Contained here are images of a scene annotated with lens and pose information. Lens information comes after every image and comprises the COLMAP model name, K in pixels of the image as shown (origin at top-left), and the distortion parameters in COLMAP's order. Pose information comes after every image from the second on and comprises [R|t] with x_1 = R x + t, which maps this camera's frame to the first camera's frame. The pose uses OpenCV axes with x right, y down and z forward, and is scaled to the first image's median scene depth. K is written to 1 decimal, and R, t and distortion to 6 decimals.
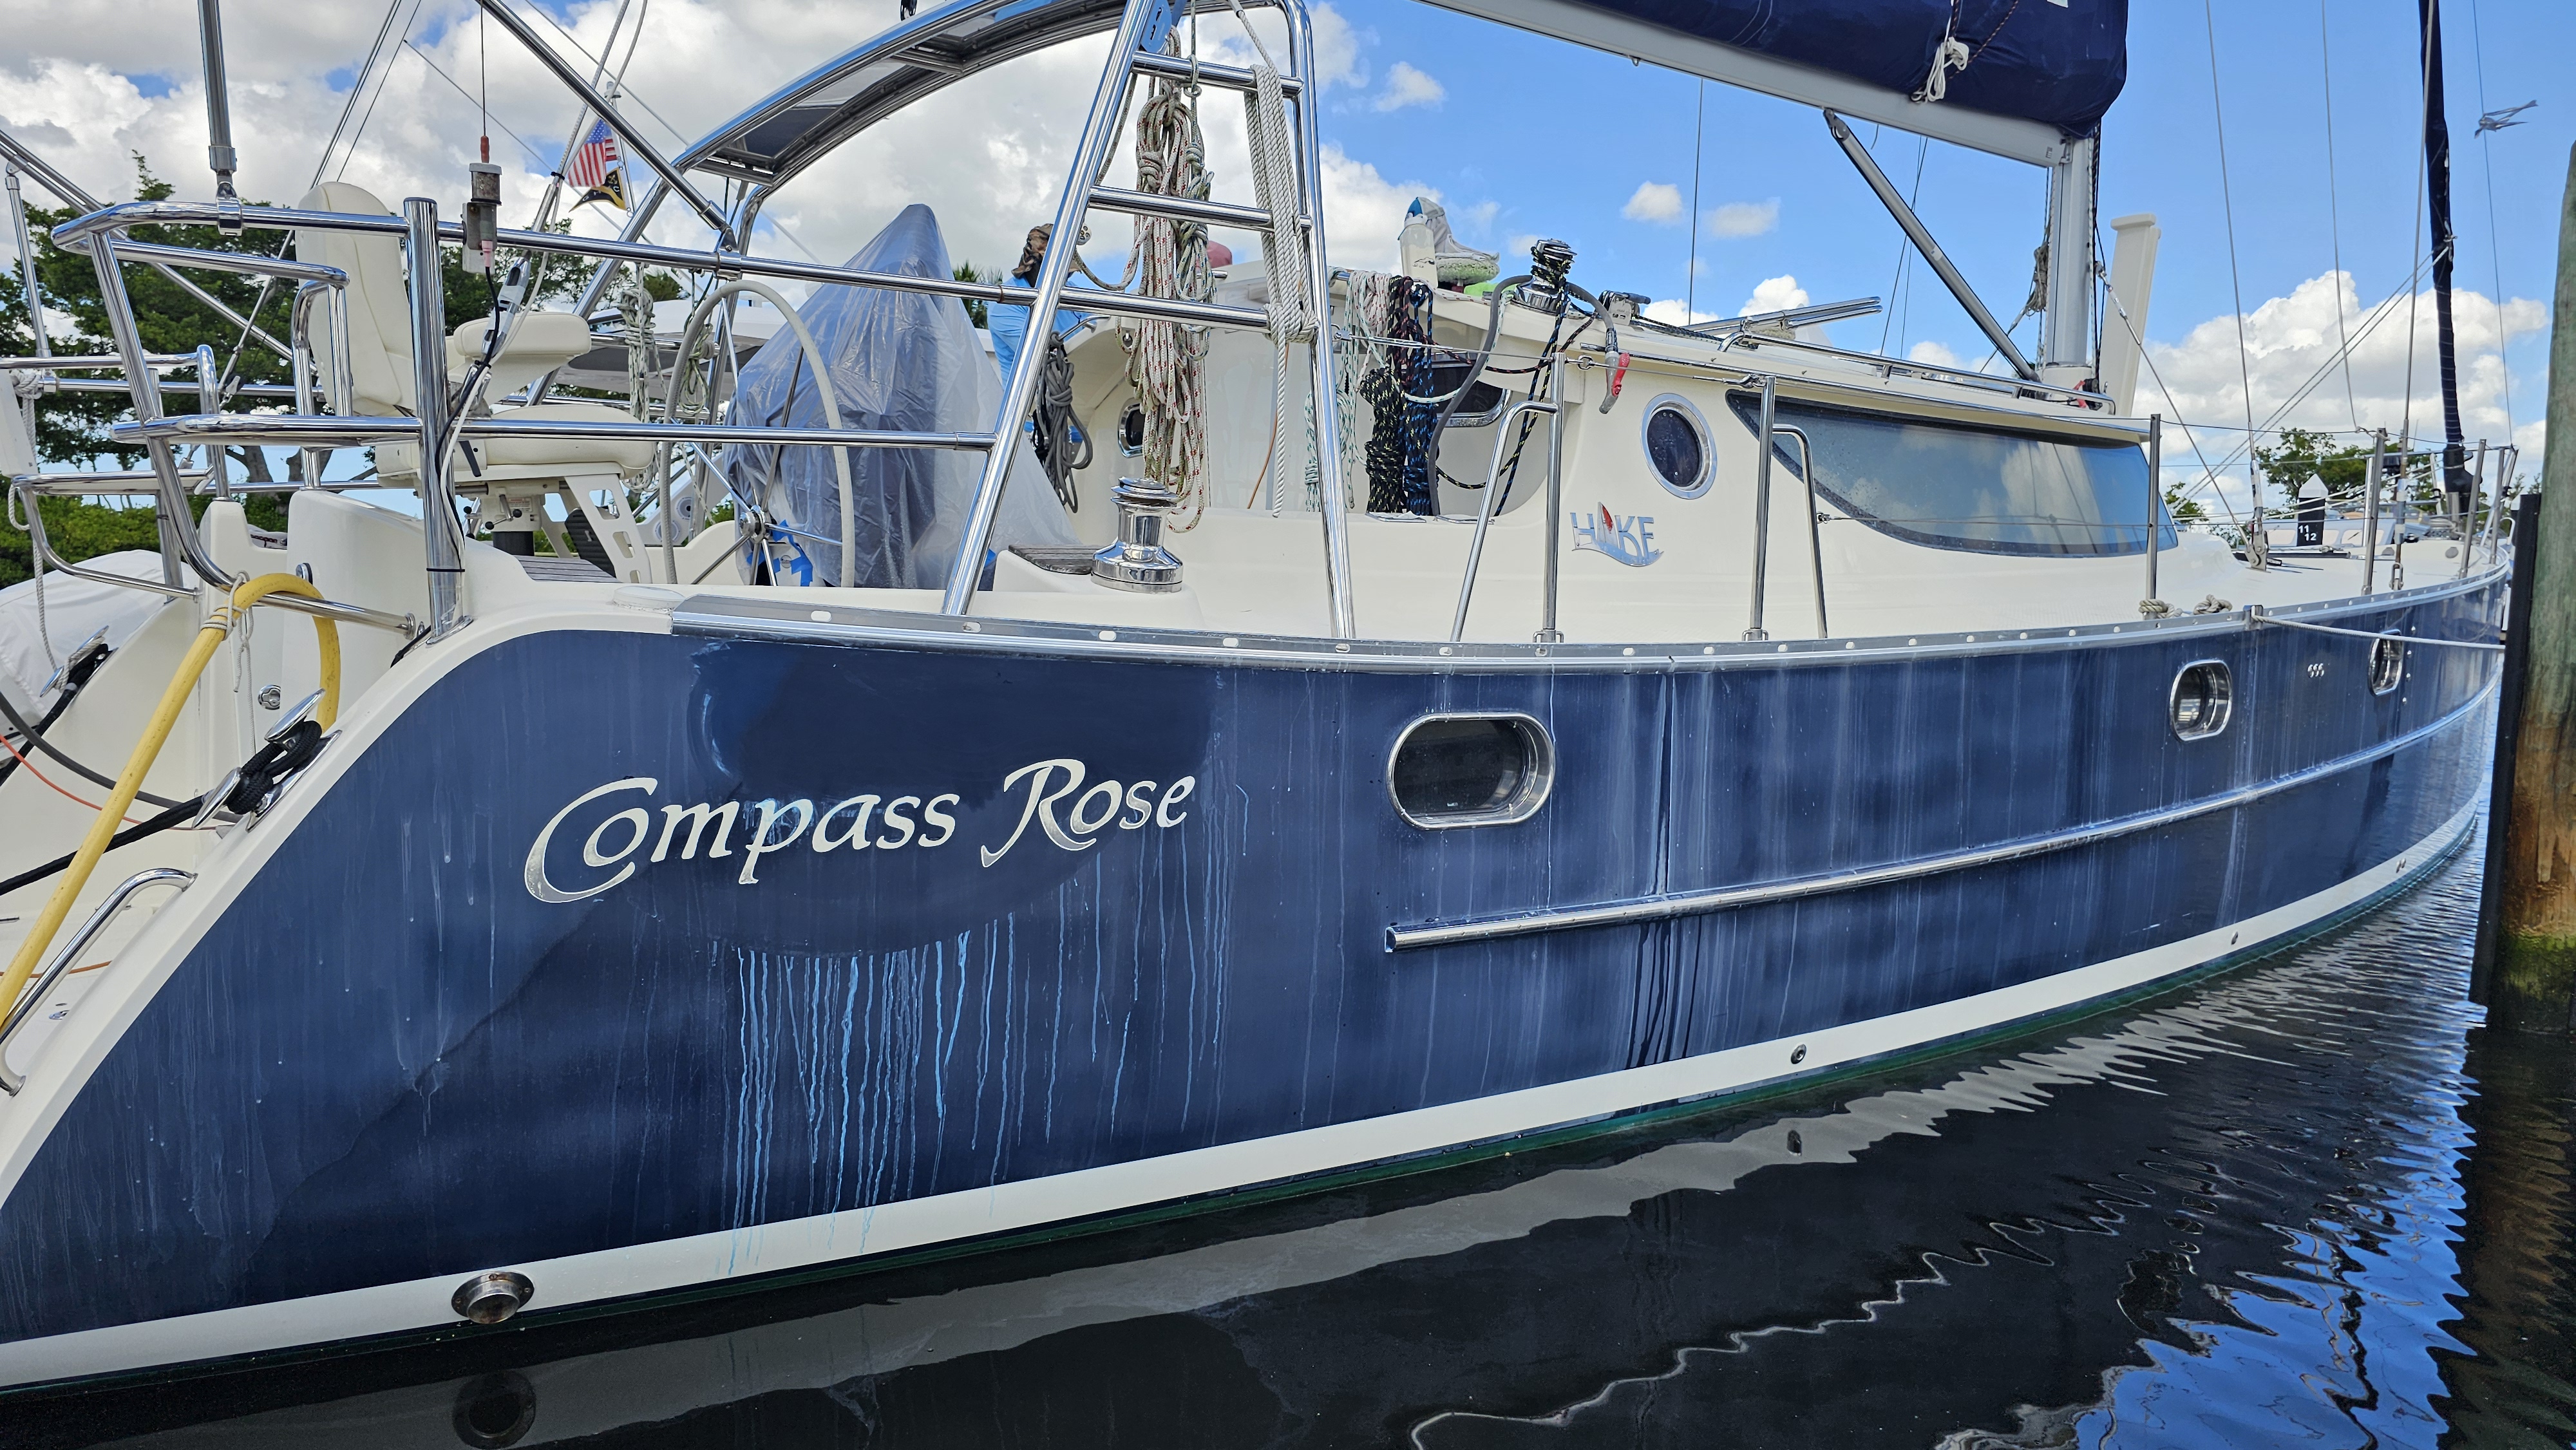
lens RADIAL K [[1686.3, 0, 1283.2], [0, 1686.3, 736.2], [0, 0, 1]] dist [0.075141, -0.046266]
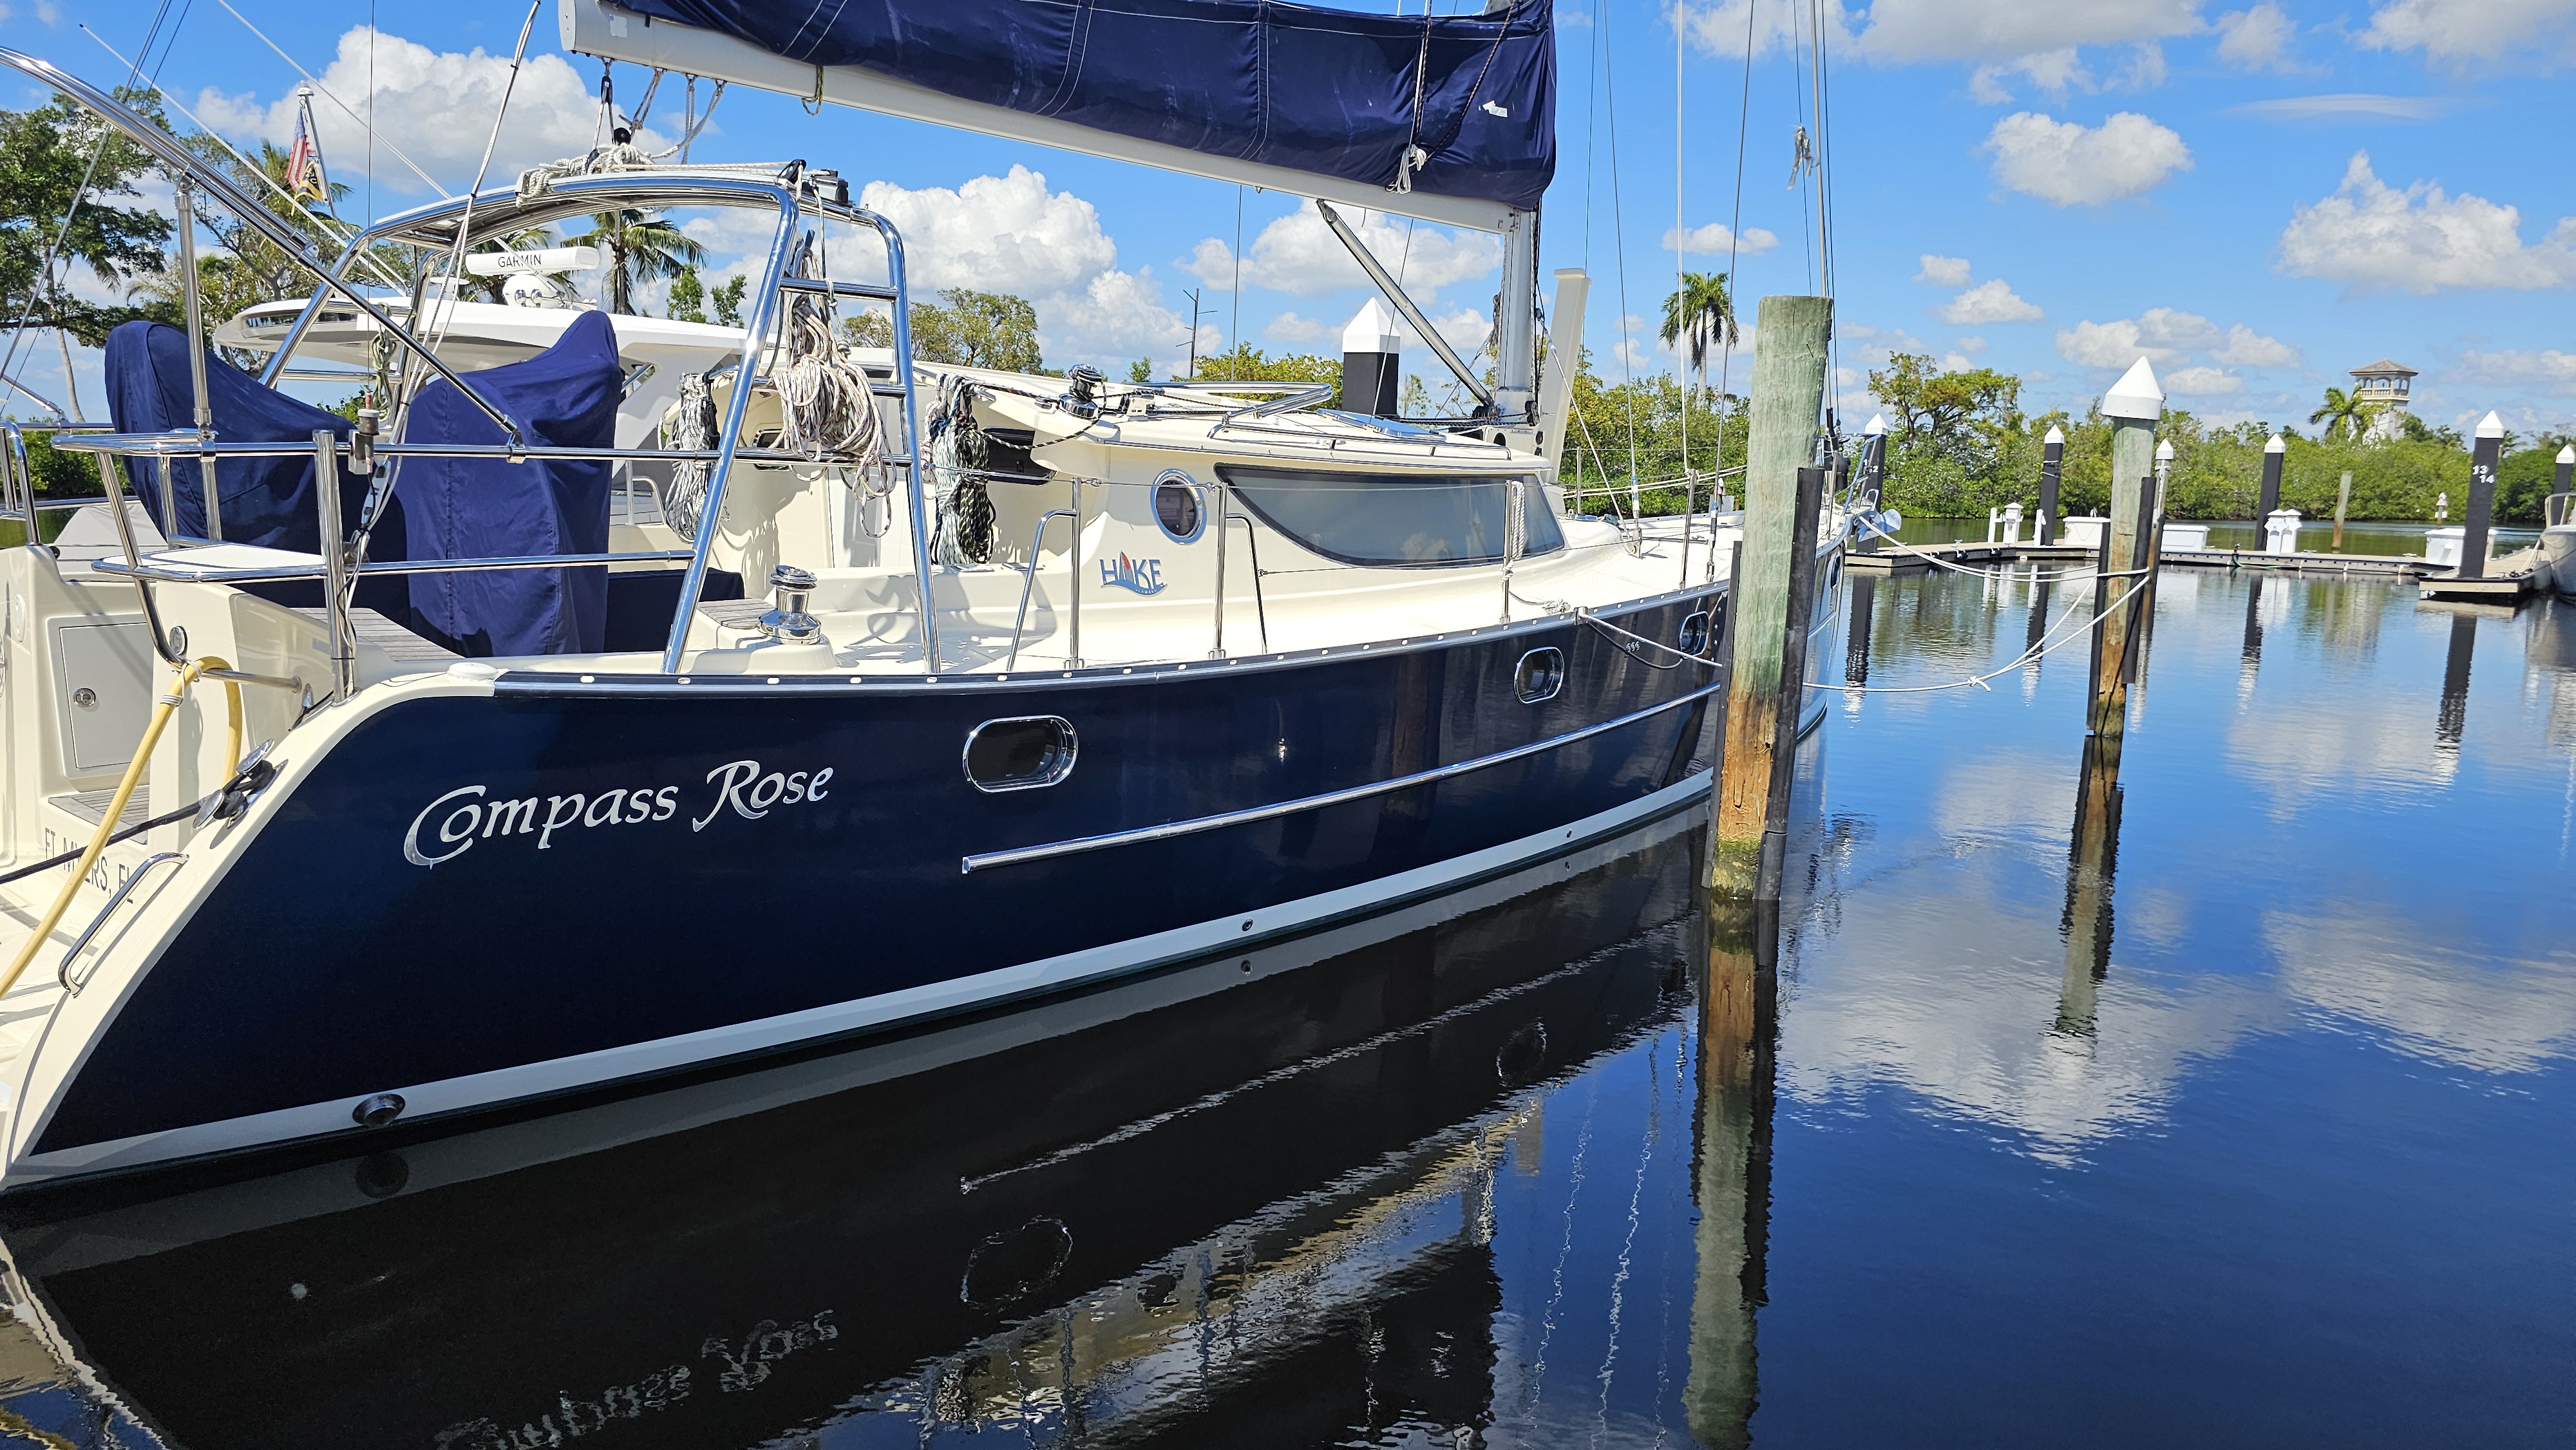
lens RADIAL K [[1686.3, 0, 1274.2], [0, 1686.3, 737.5], [0, 0, 1]] dist [0.075141, -0.046266]
pose [[0.976809, -0.013958, 0.213658, 0.012503], [0.000545, 0.998032, 0.062709, -0.107880], [-0.214113, -0.061138, 0.974894, -0.647133]]
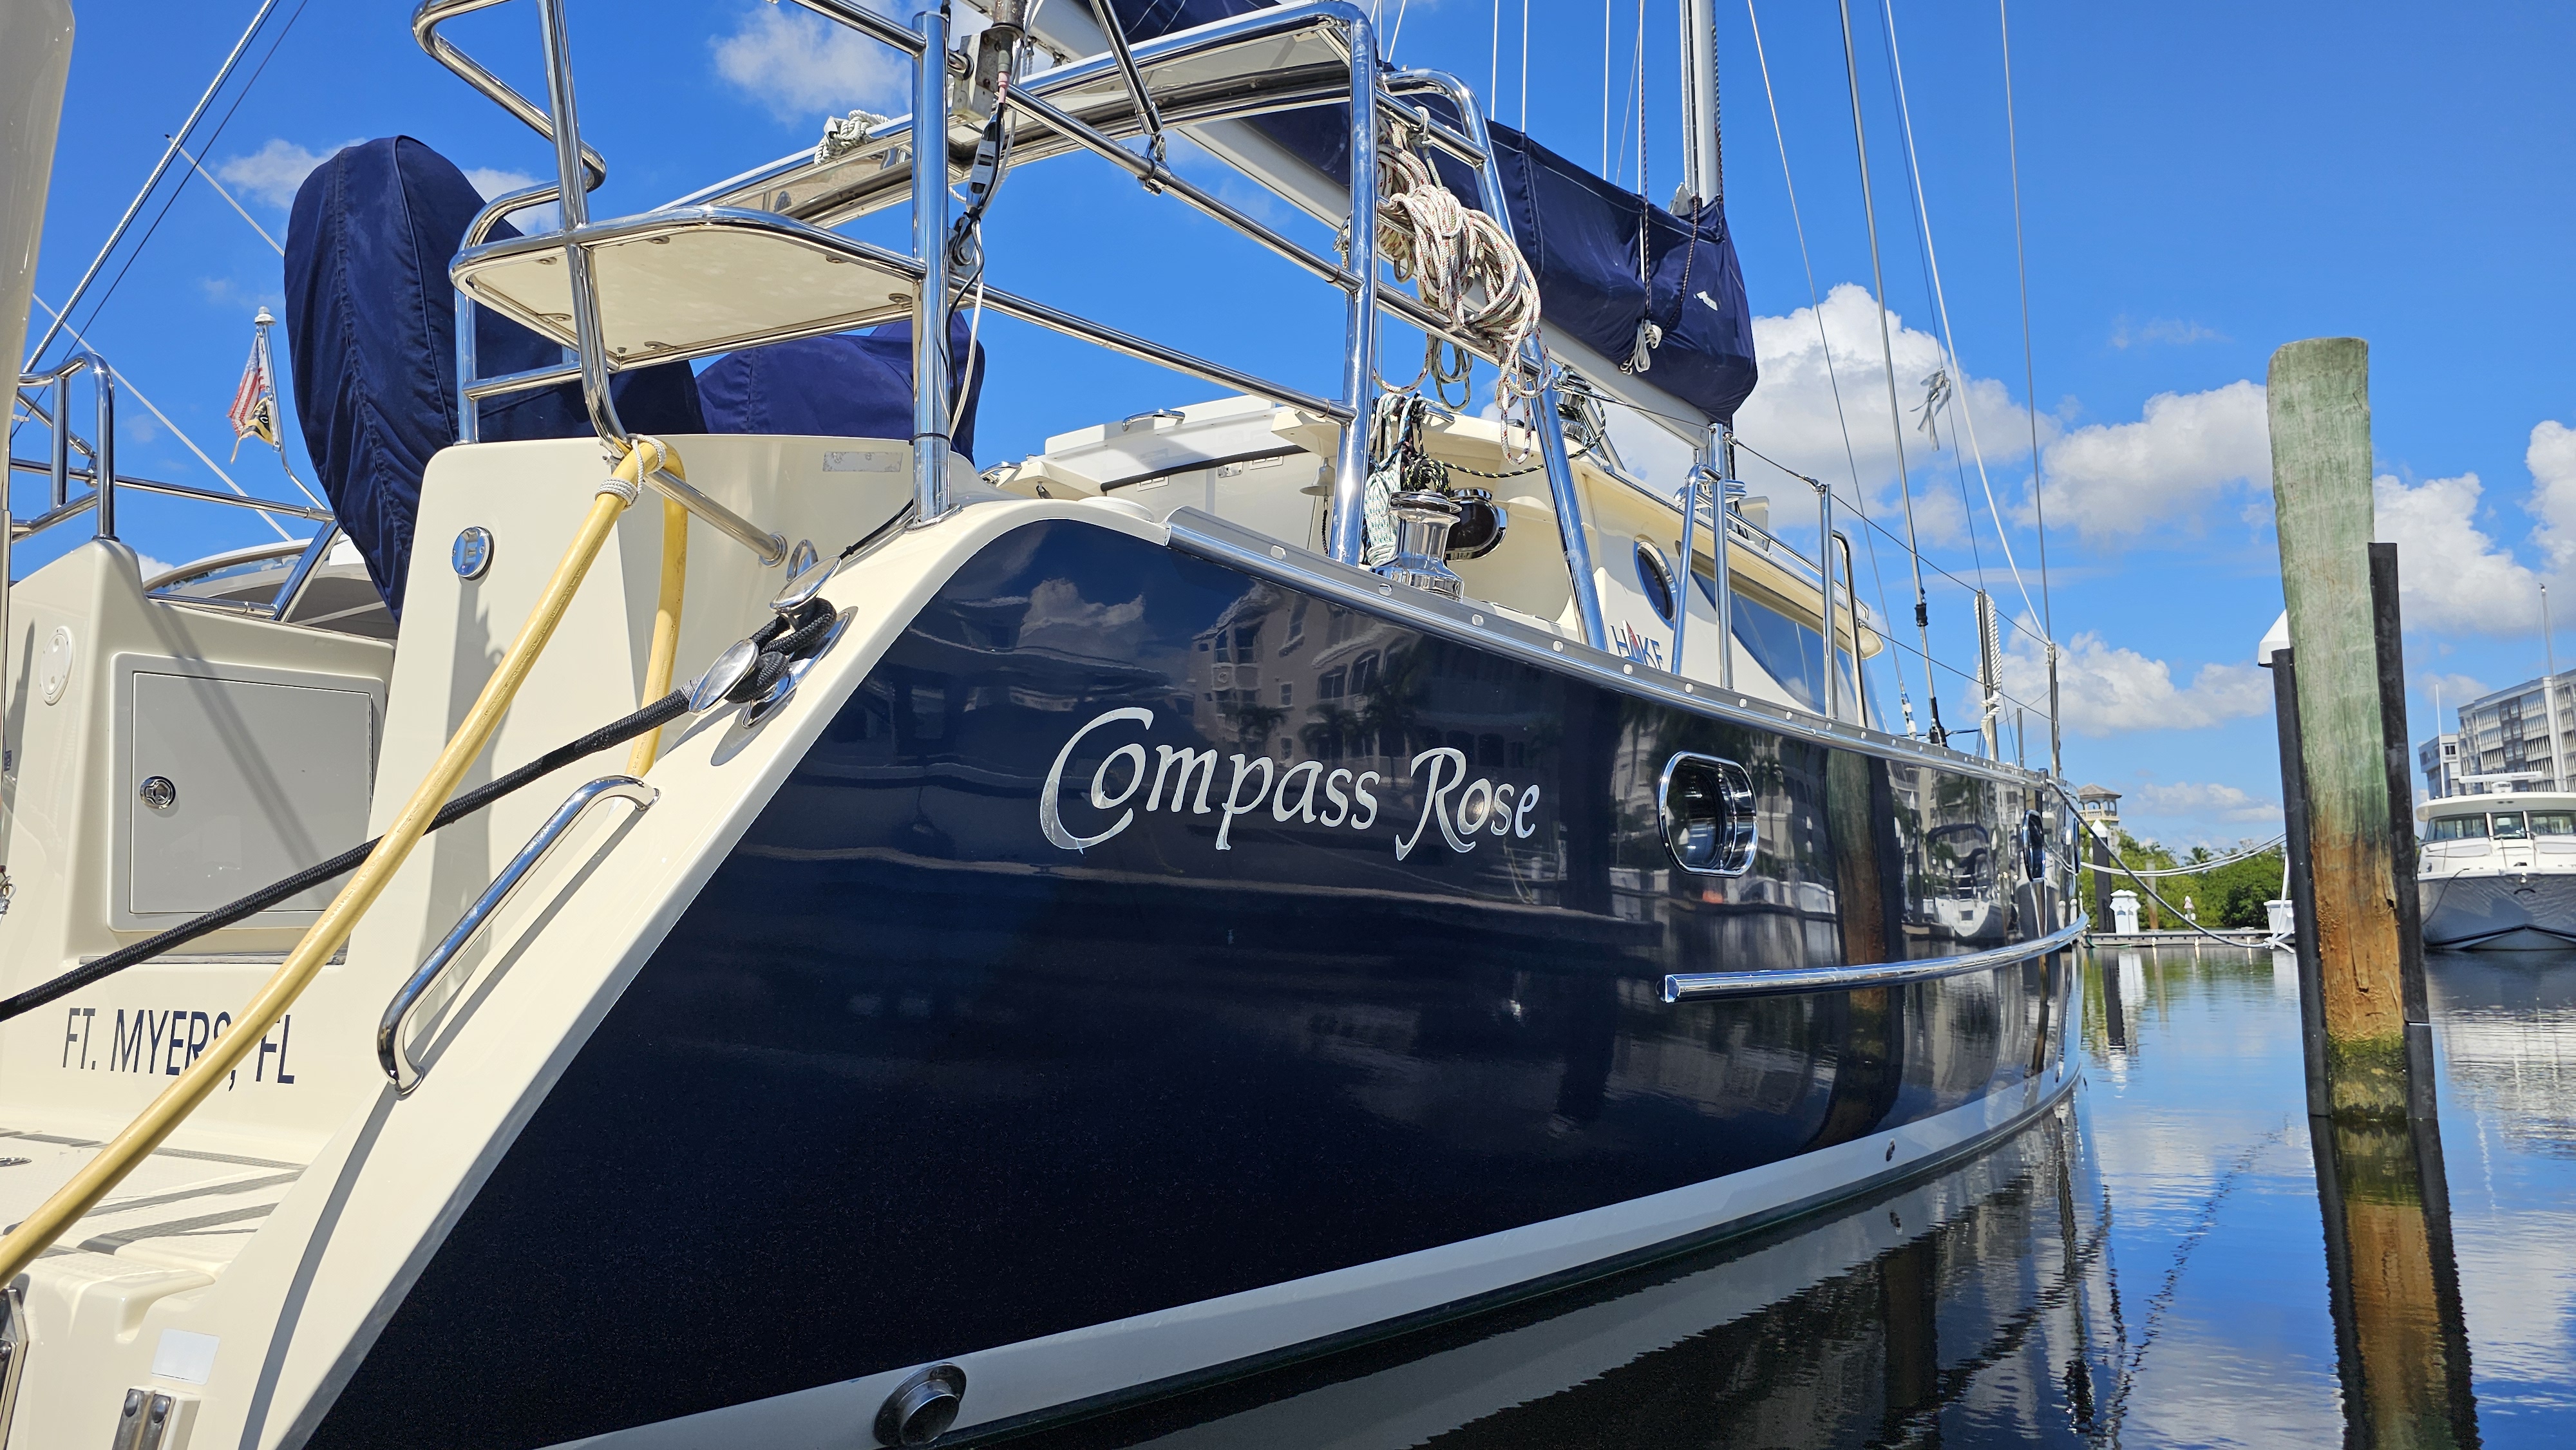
lens RADIAL K [[1686.3, 0, 1283.1], [0, 1686.3, 714.7], [0, 0, 1]] dist [0.075141, -0.046266]
pose [[0.947683, 0.013112, 0.318944, -0.509074], [0.056290, 0.976634, -0.207405, 0.180193], [-0.314211, 0.214507, 0.924802, 0.192480]]
